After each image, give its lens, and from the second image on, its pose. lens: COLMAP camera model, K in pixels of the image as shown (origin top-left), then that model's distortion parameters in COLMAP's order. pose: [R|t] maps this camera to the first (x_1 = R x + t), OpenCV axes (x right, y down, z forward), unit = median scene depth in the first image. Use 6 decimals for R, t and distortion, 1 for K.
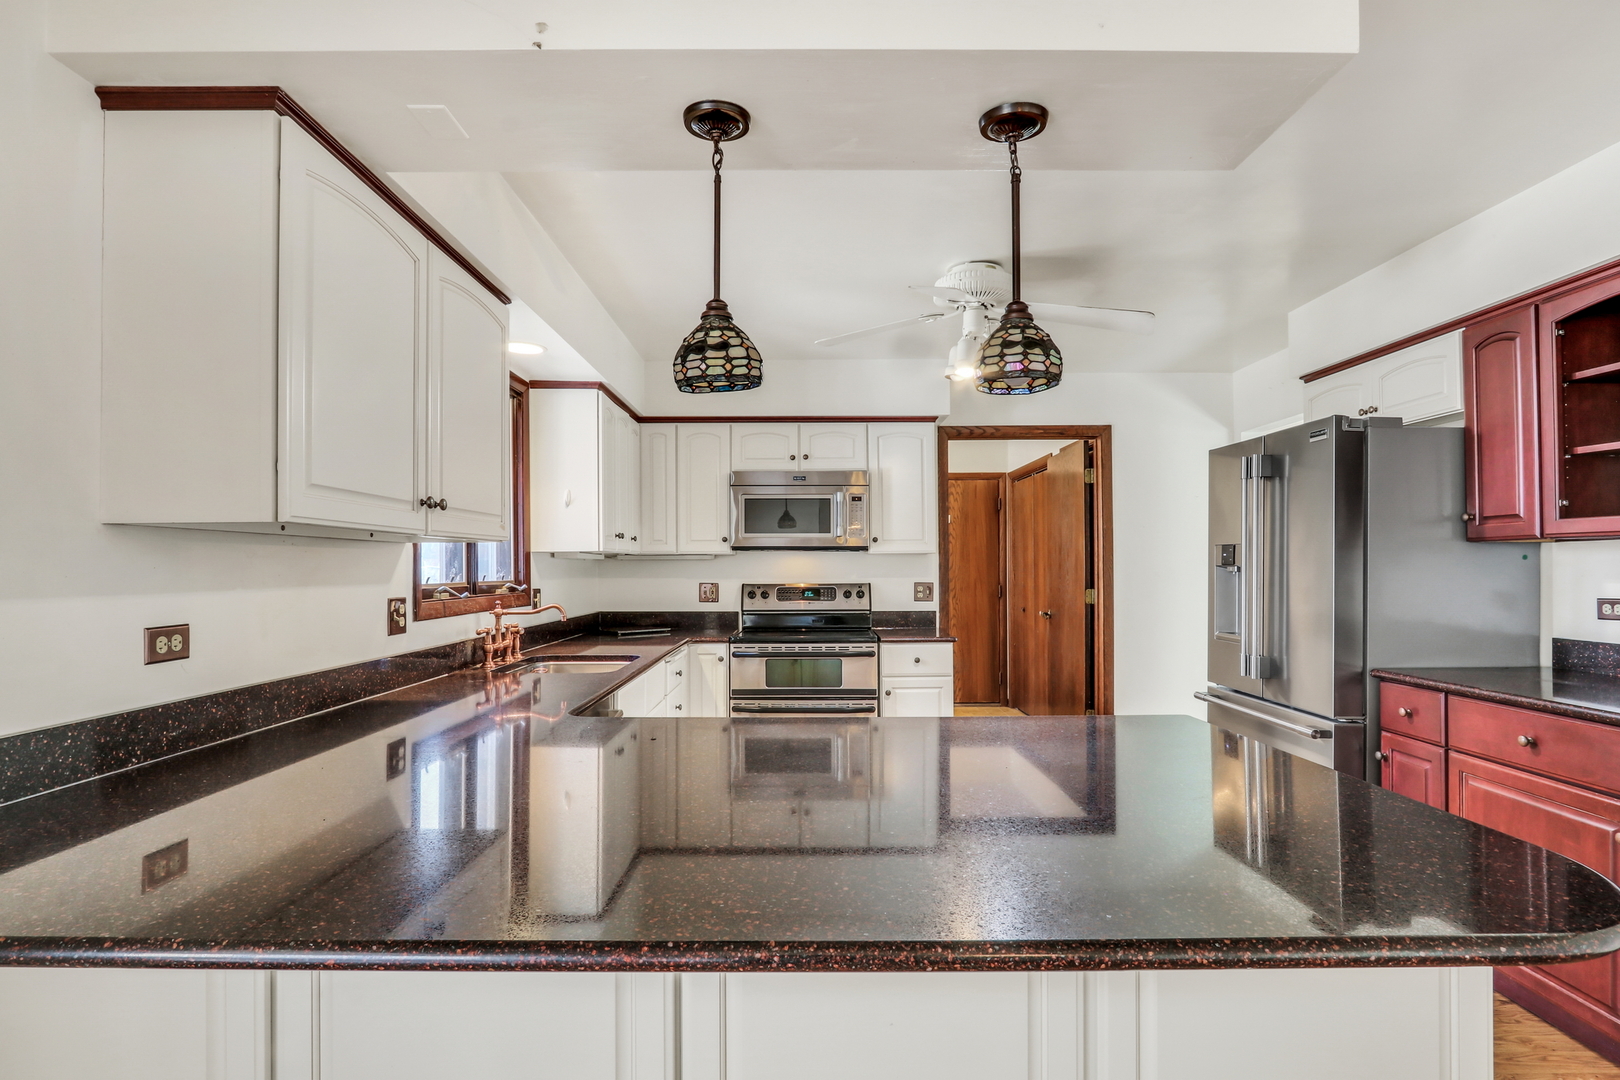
lens RADIAL K [[892.7, 0, 809.6], [0, 892.7, 548.8], [0, 0, 1]] dist [0.001433, 0.002655]
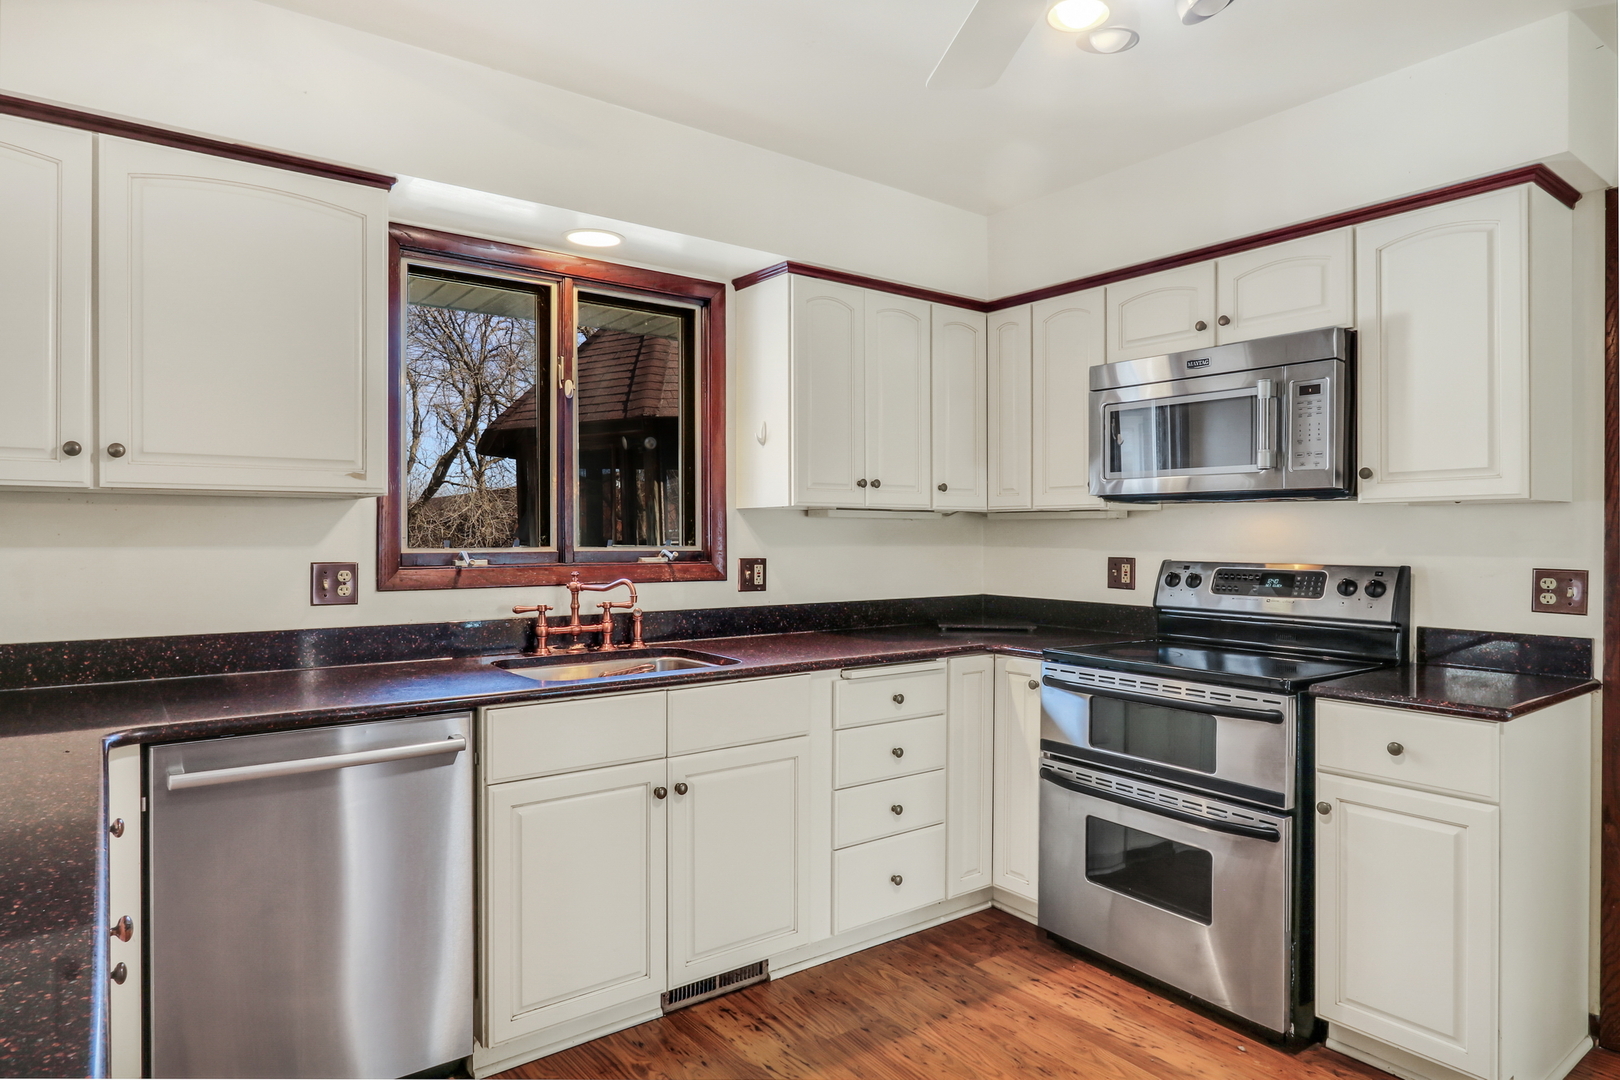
lens RADIAL K [[977.3, 0, 806.7], [0, 977.3, 534.0], [0, 0, 1]] dist [-0.008682, -0.000014]
pose [[0.567079, 0.007015, -0.823634, 0.329582], [0.012440, 0.999777, 0.017080, 0.009350], [0.823570, -0.019932, 0.566865, 0.479090]]
